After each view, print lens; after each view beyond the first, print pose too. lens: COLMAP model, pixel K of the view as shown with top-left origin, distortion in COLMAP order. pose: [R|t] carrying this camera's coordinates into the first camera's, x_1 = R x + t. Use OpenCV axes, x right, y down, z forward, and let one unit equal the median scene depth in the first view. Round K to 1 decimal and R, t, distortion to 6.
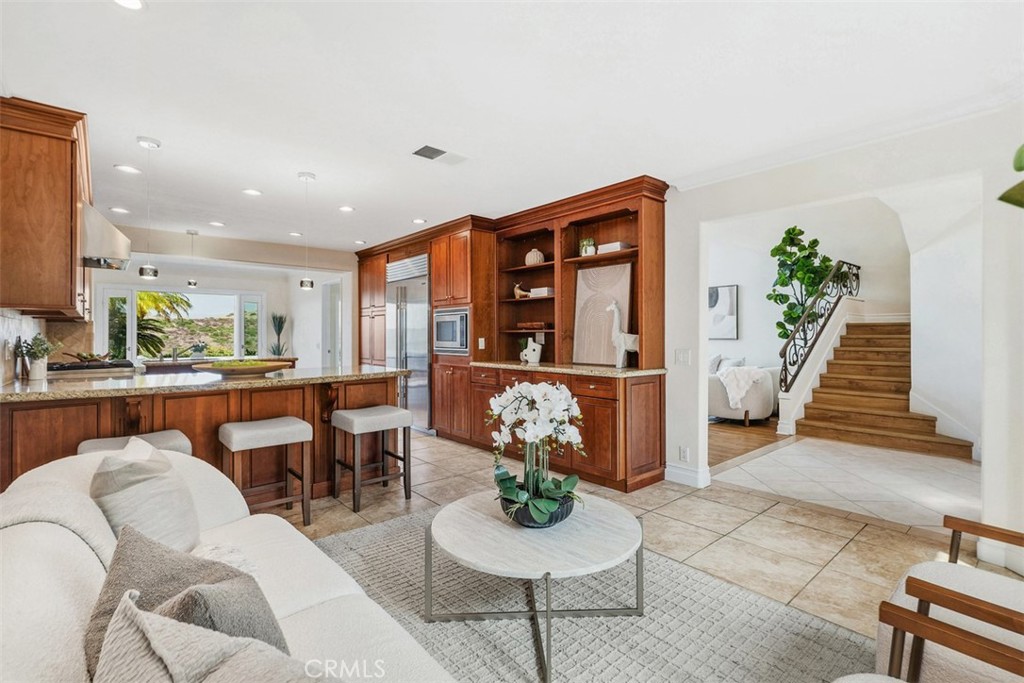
lens RADIAL K [[463.1, 0, 515.3], [0, 463.1, 338.4], [0, 0, 1]] dist [0.000306, -0.000150]
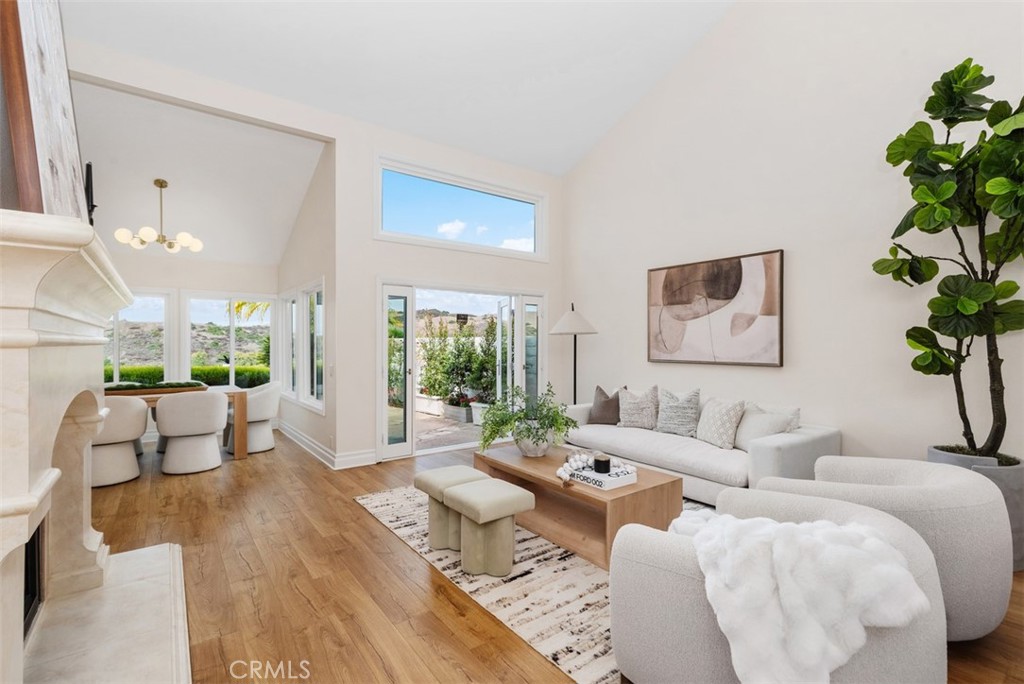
lens RADIAL K [[463.1, 0, 511.3], [0, 463.1, 341.0], [0, 0, 1]] dist [0.000306, -0.000150]
pose [[0.993170, 0.002623, -0.116643, 0.290649], [-0.003821, 0.999942, -0.010049, -0.020823], [0.116610, 0.010426, 0.993123, 0.592951]]
